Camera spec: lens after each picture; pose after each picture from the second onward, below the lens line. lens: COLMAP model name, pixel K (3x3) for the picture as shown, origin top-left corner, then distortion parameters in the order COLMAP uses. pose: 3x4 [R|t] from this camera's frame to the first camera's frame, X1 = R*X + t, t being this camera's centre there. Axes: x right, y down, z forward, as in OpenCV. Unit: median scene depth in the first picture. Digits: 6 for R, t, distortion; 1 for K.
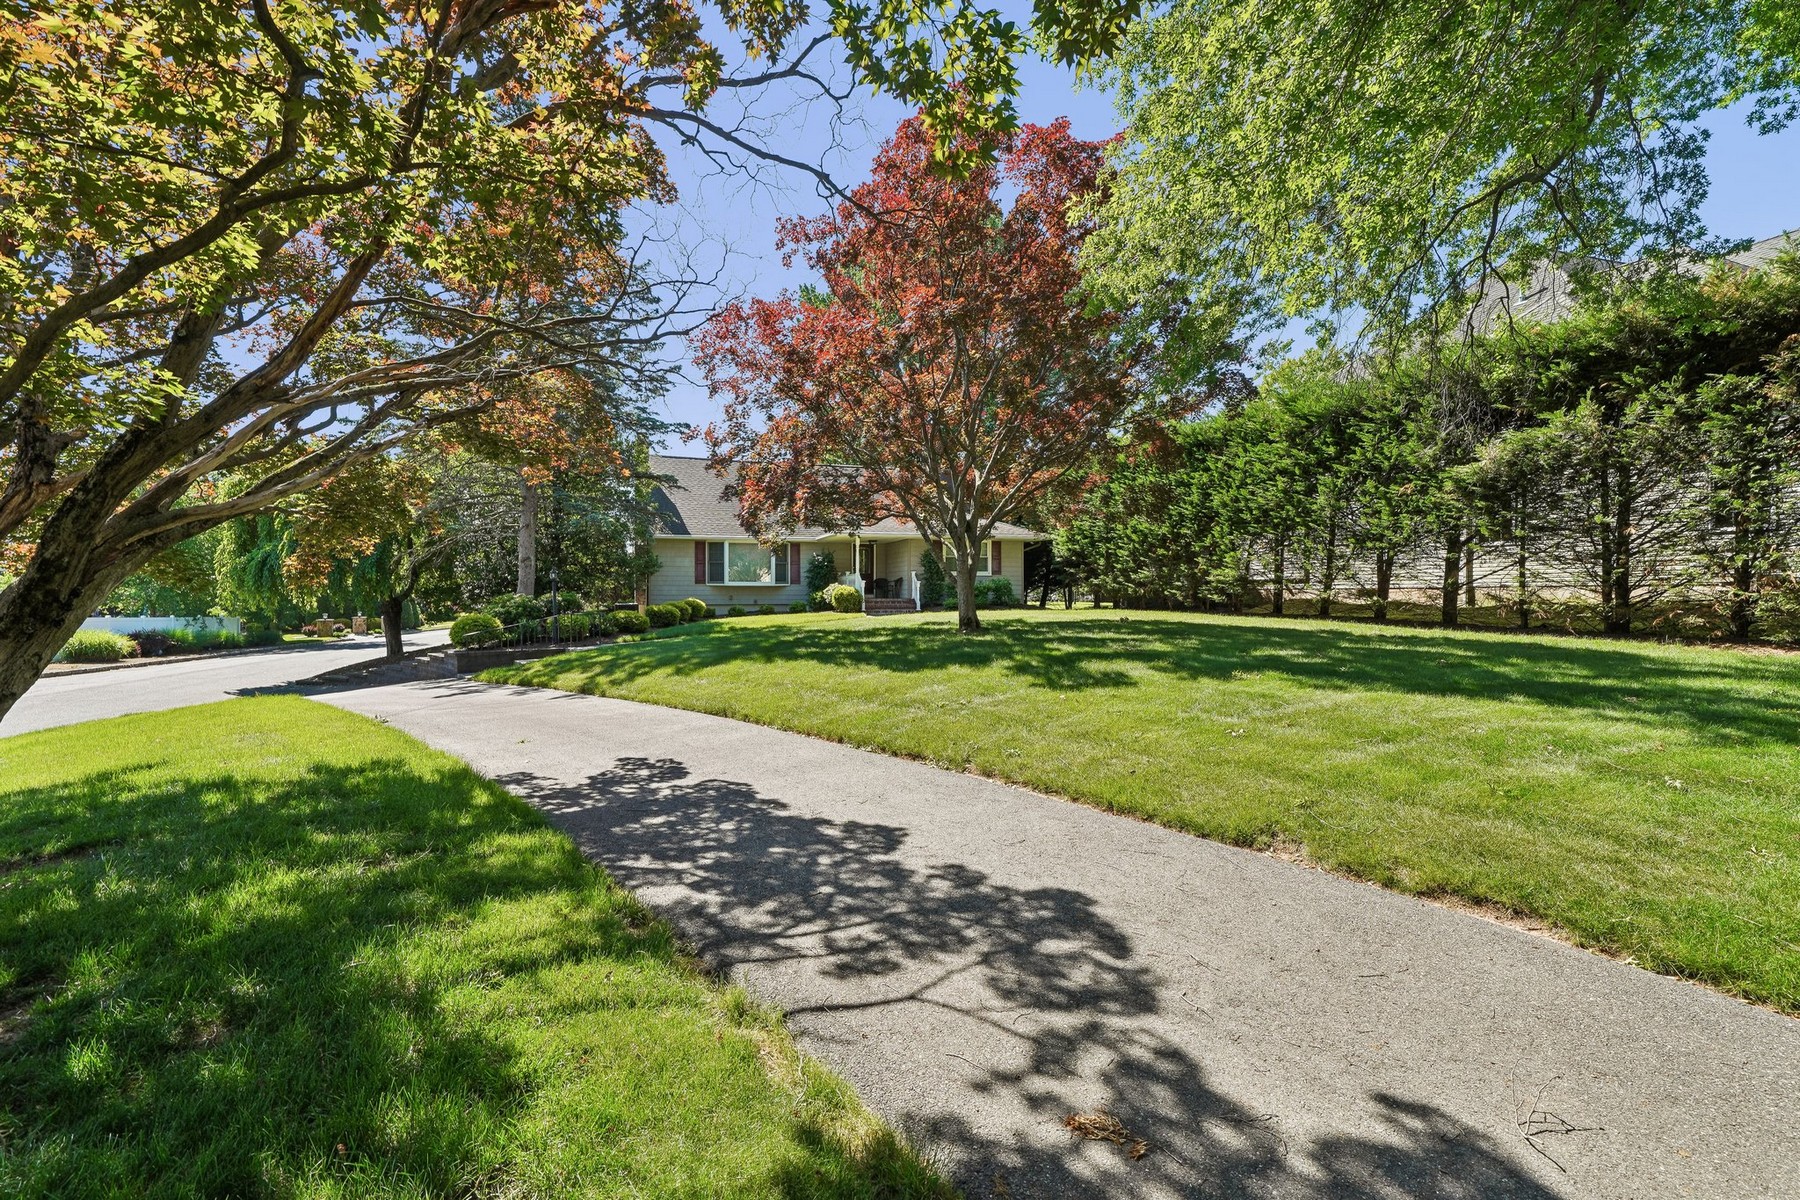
lens RADIAL K [[830.5, 0, 899.8], [0, 830.5, 593.7], [0, 0, 1]] dist [-0.000011, 0.000000]
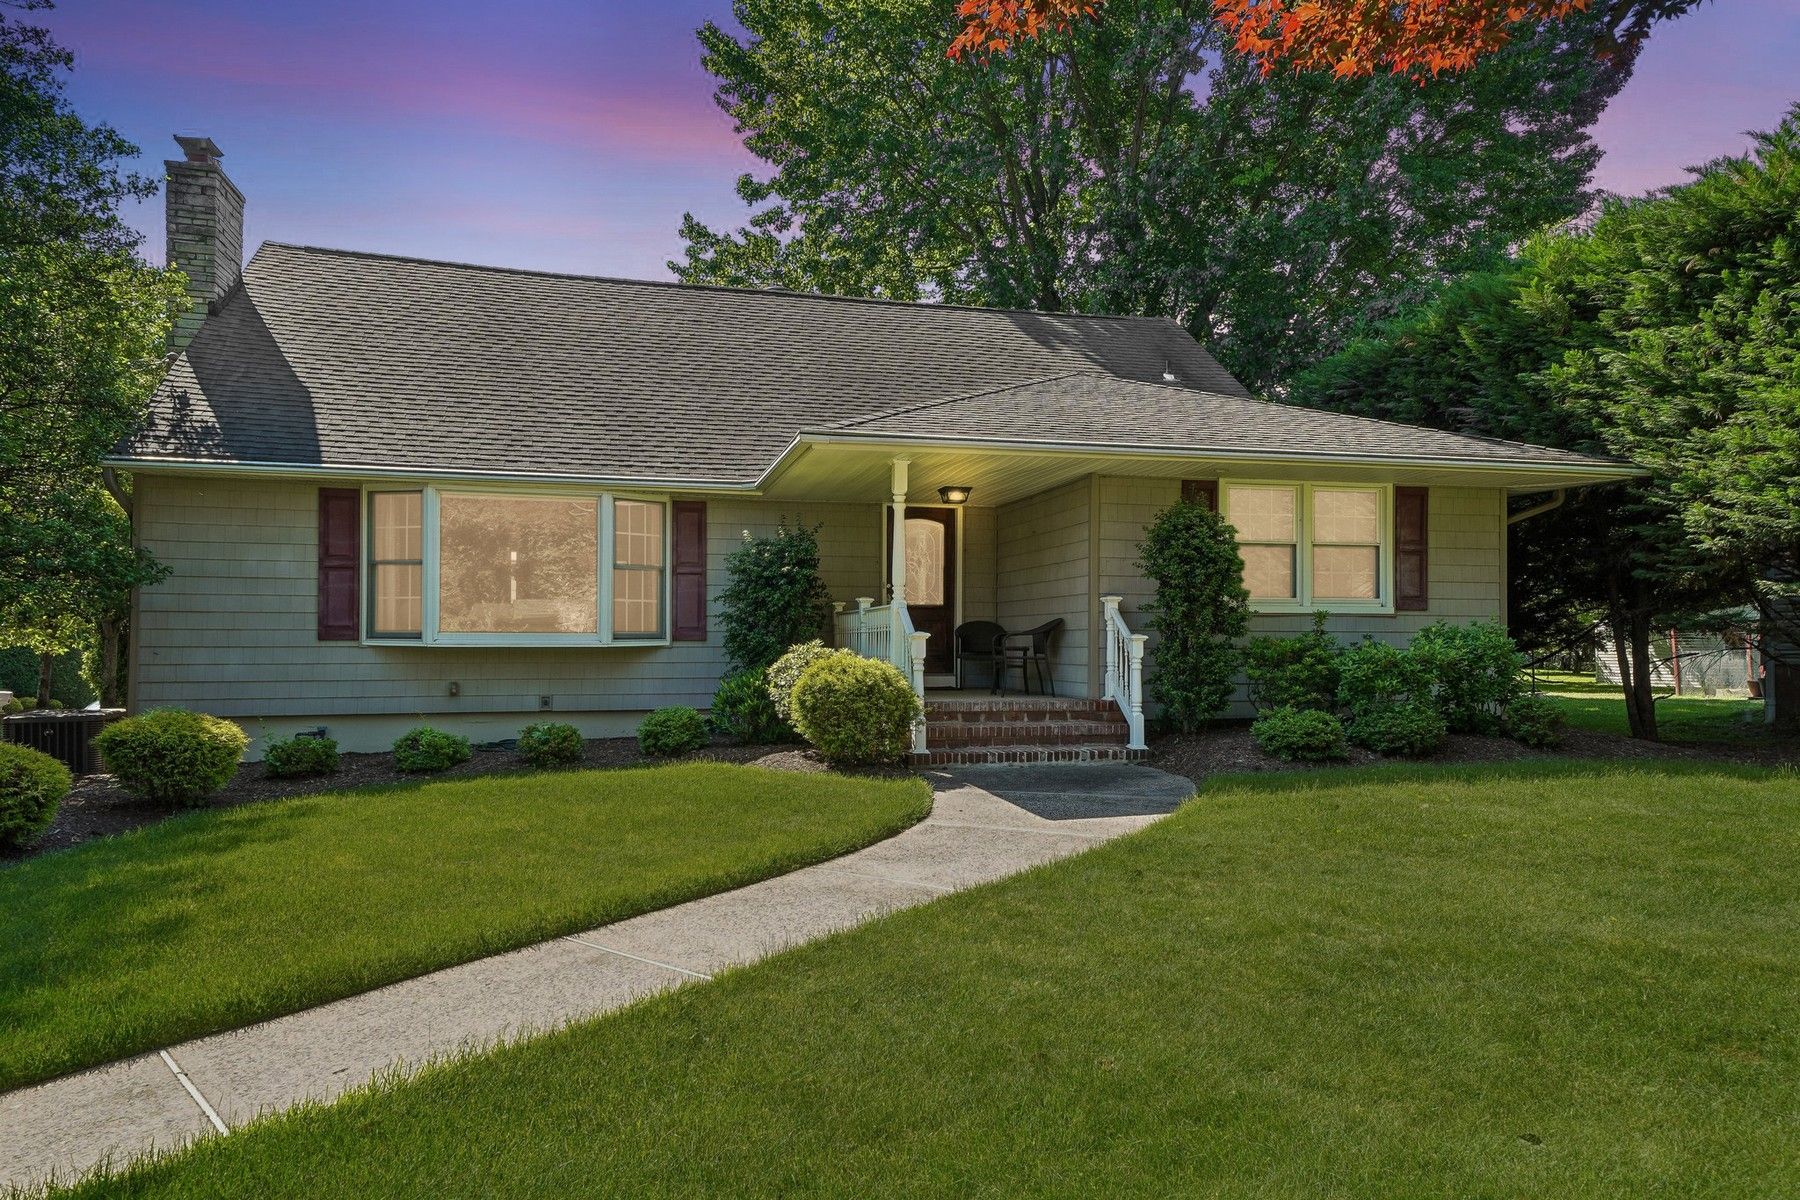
lens RADIAL K [[1141.1, 0, 900.0], [0, 1141.1, 603.5], [0, 0, 1]] dist [0.000008, 0.000000]
pose [[0.998397, 0.002484, -0.056549, -0.029891], [-0.003955, 0.999656, -0.025925, -0.015322], [0.056465, 0.026108, 0.998063, 0.644631]]
